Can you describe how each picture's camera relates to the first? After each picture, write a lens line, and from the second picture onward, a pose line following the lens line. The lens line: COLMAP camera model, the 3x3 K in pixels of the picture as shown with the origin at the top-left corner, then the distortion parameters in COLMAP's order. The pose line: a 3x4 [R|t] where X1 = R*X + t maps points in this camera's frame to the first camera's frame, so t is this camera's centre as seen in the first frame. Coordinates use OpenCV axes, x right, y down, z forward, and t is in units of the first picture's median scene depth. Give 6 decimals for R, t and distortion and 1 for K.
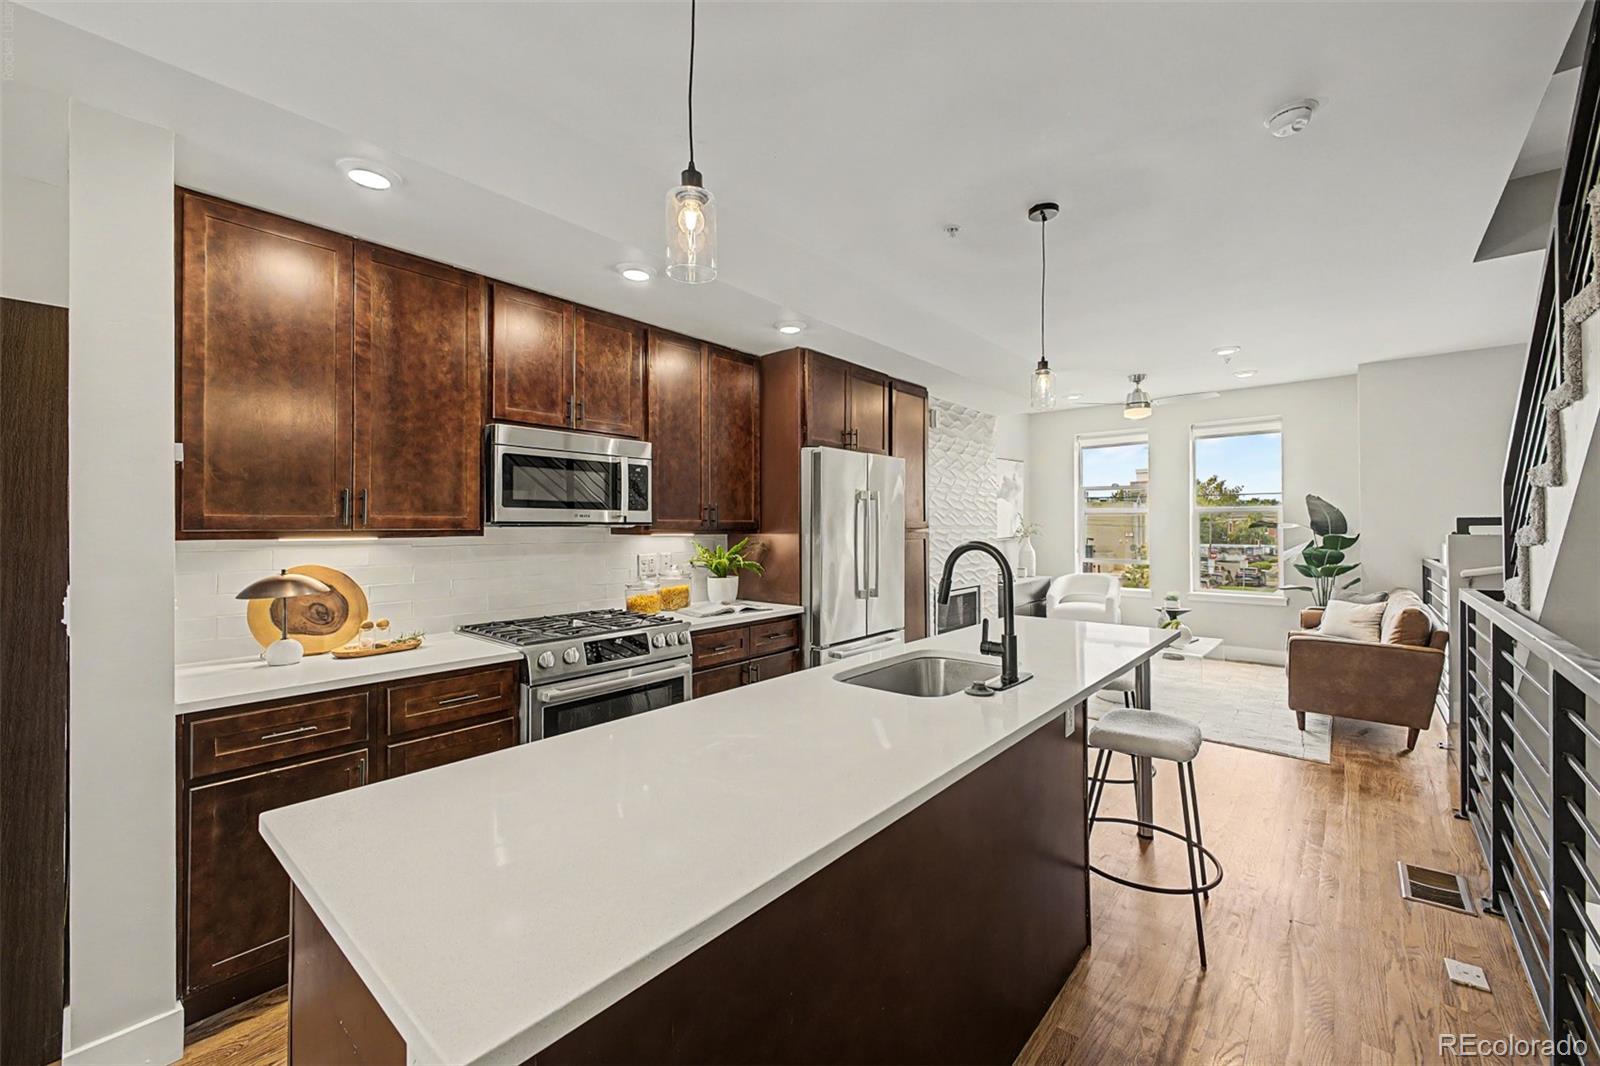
lens RADIAL K [[634.1, 0, 796.3], [0, 634.1, 521.4], [0, 0, 1]] dist [0.021156, -0.005420]
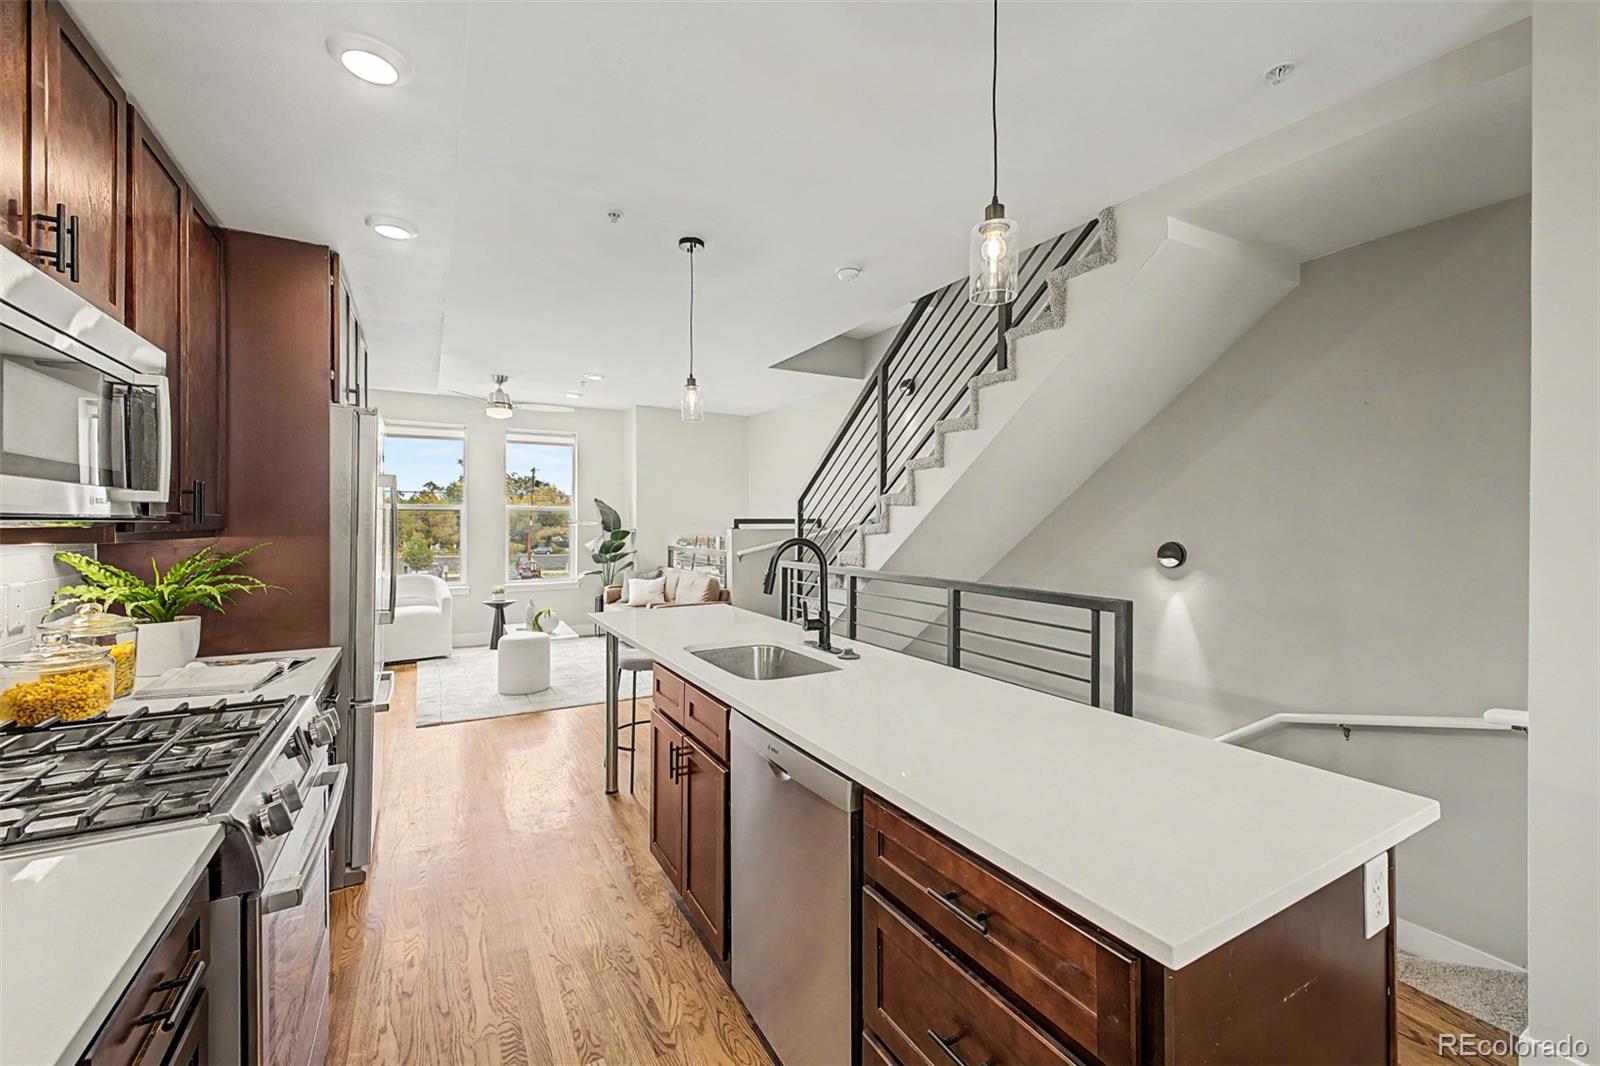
lens RADIAL K [[634.1, 0, 793.7], [0, 634.1, 525.0], [0, 0, 1]] dist [0.021156, -0.005420]
pose [[0.338778, -0.001541, 0.940865, -0.462257], [-0.008644, 0.999951, 0.004750, 0.001263], [-0.940827, -0.009742, 0.338748, 0.336110]]
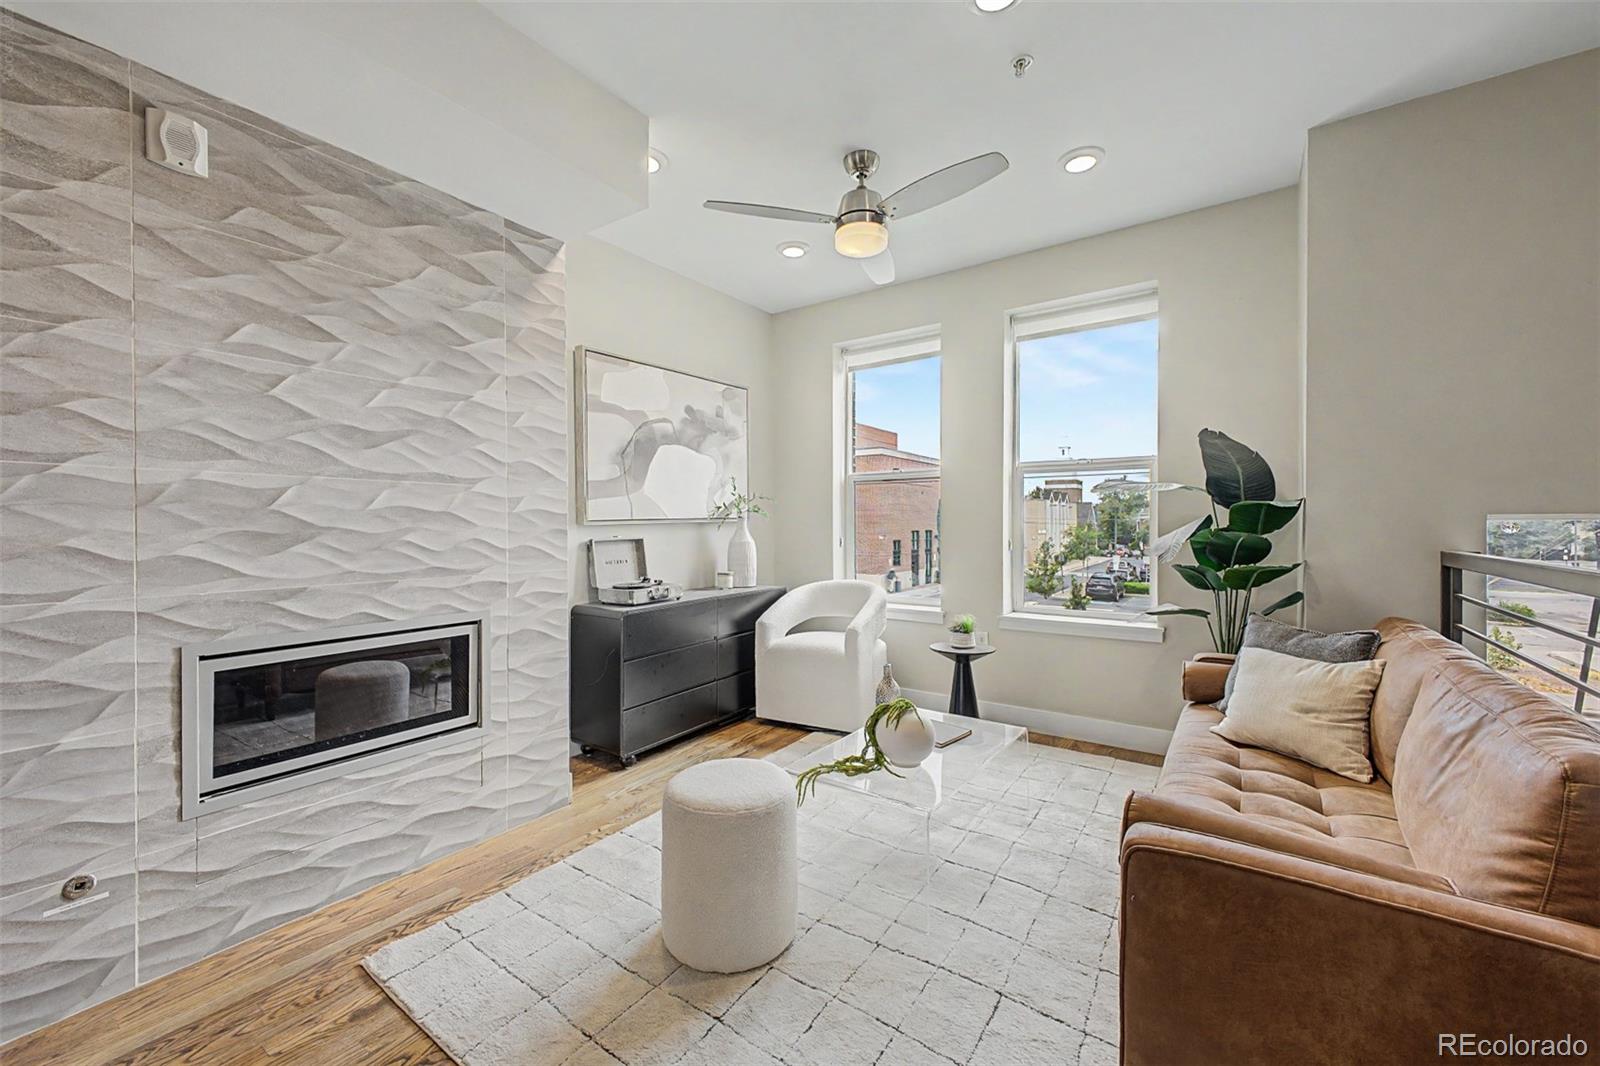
lens RADIAL K [[634.1, 0, 790.5], [0, 634.1, 528.8], [0, 0, 1]] dist [0.021156, -0.005420]
pose [[0.995501, -0.001856, 0.094732, 0.726854], [0.000573, 0.999908, 0.013566, 0.054958], [-0.094748, -0.013451, 0.995410, 0.898658]]
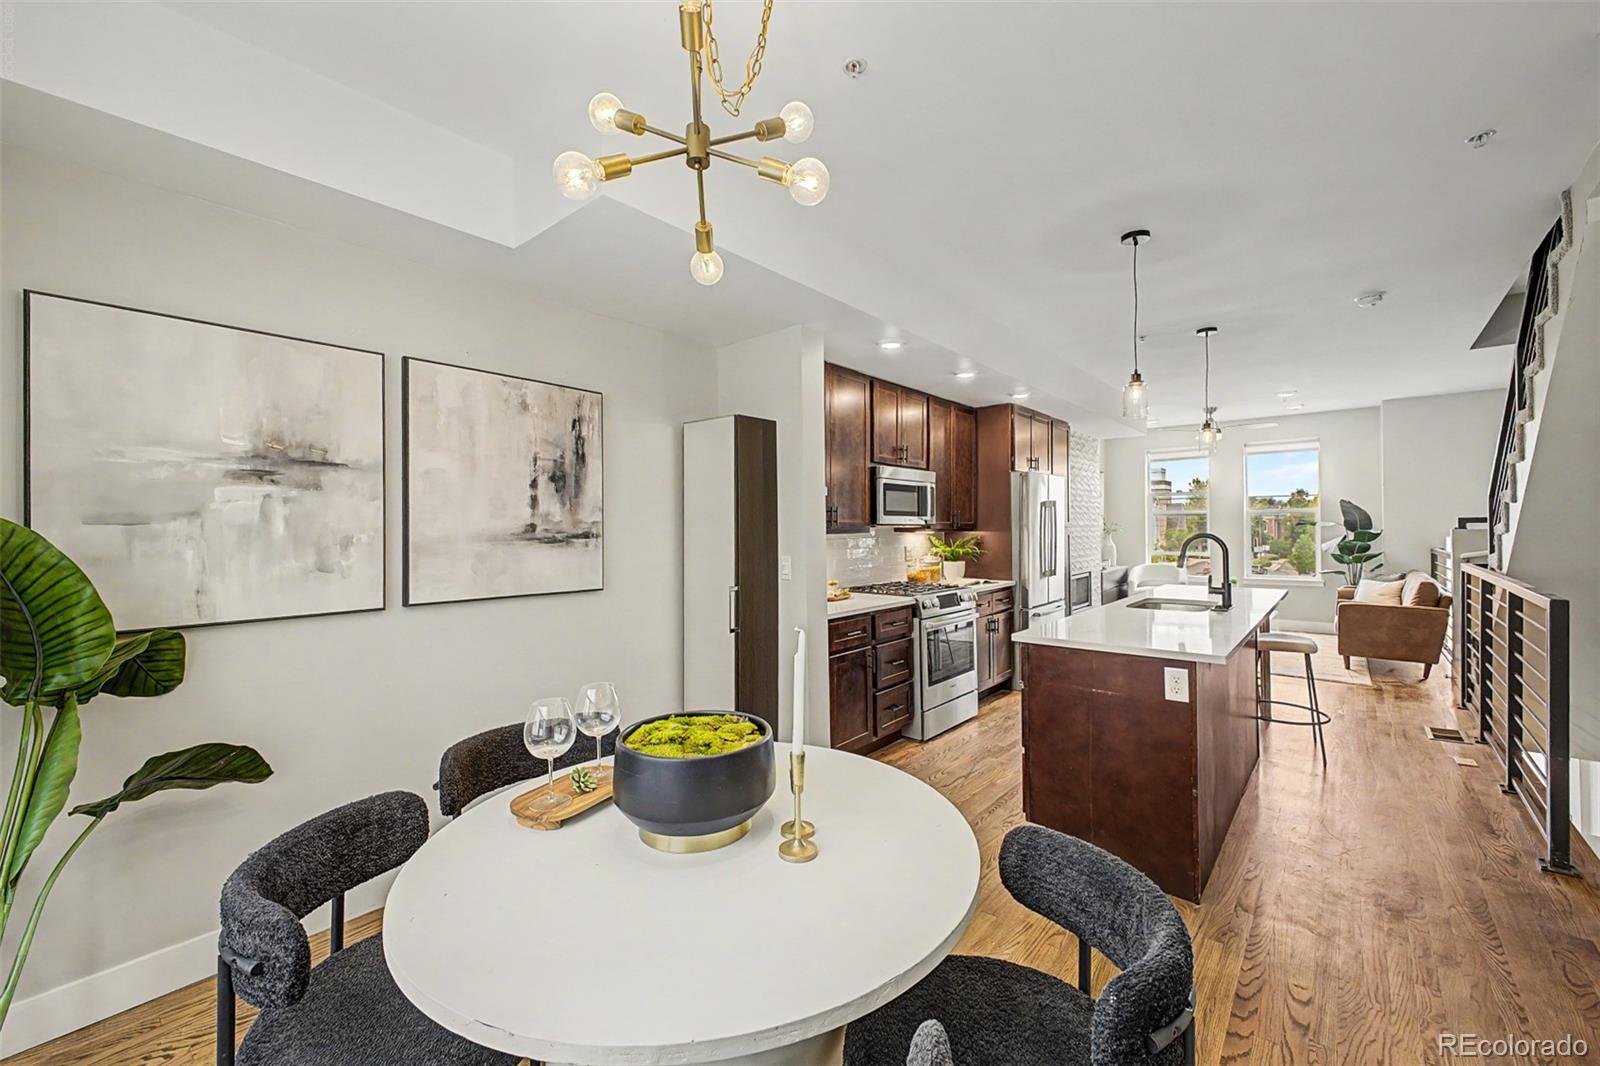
lens RADIAL K [[634.1, 0, 802.0], [0, 634.1, 527.1], [0, 0, 1]] dist [0.021156, -0.005420]
pose [[0.999948, -0.005978, 0.008319, -0.496511], [0.005916, 0.999955, 0.007388, -0.003795], [-0.008363, -0.007338, 0.999938, -0.468453]]
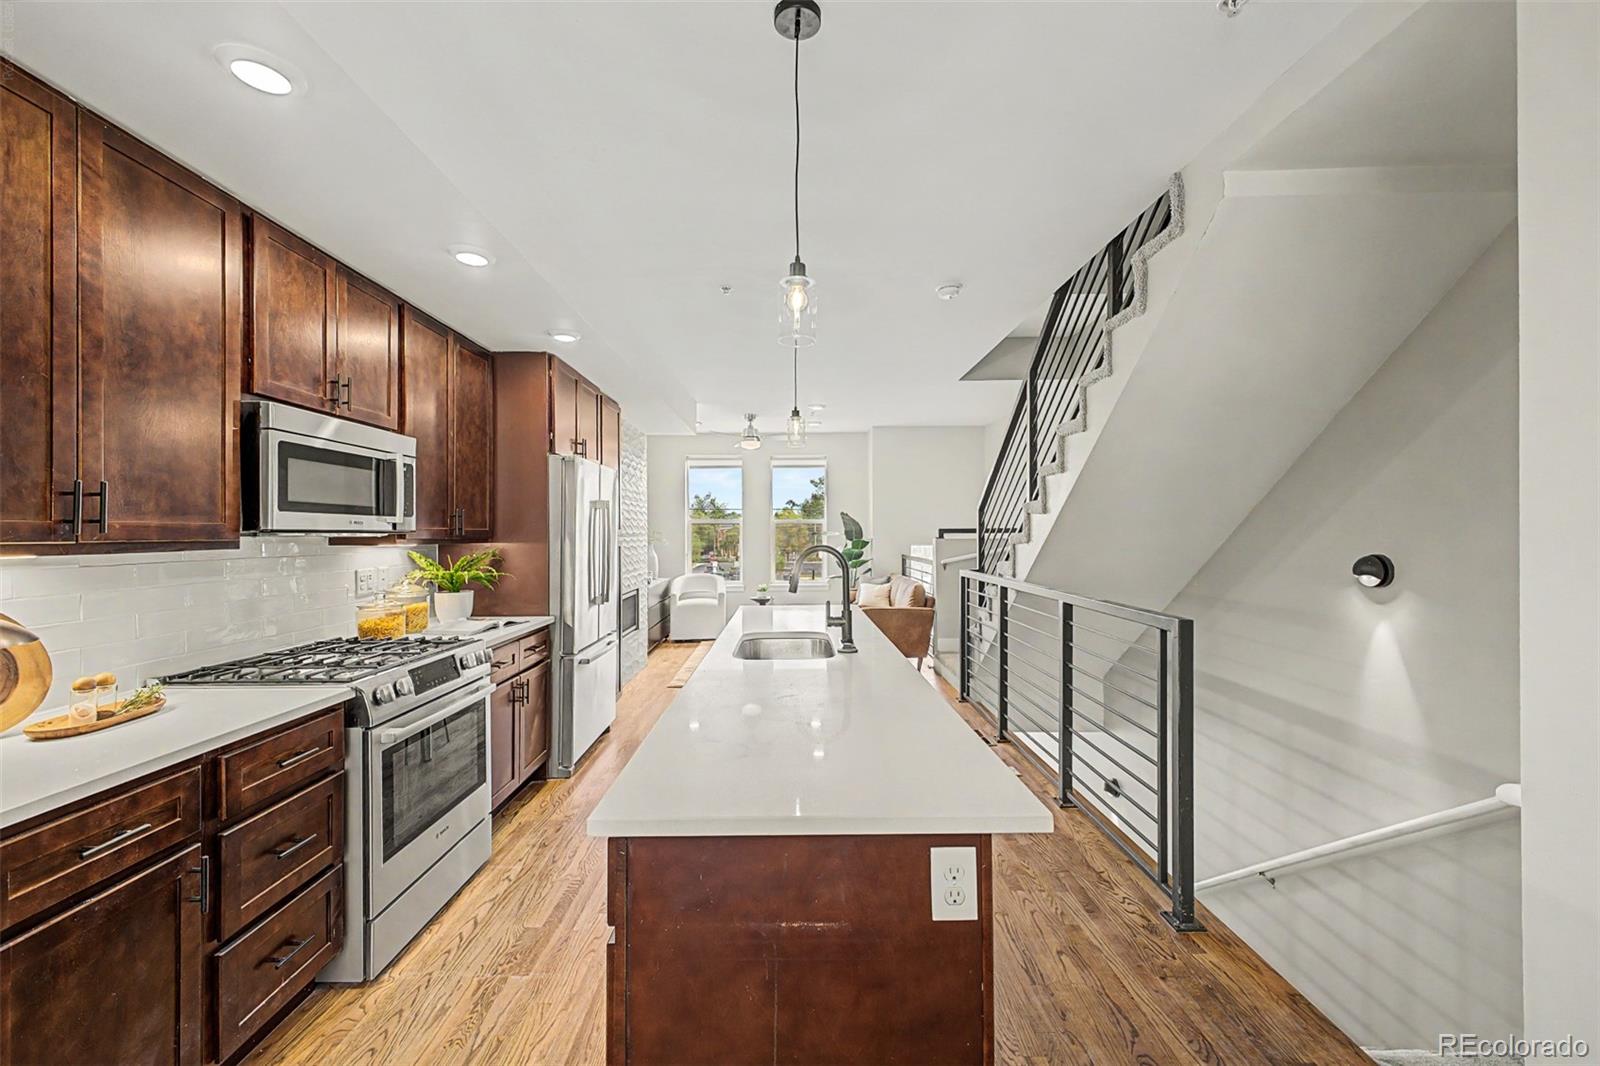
lens RADIAL K [[634.1, 0, 795.3], [0, 634.1, 527.9], [0, 0, 1]] dist [0.021156, -0.005420]
pose [[0.753432, 0.003941, 0.657514, -0.361146], [-0.002303, 0.999992, -0.003356, -0.000509], [-0.657522, 0.001014, 0.753435, 0.004567]]
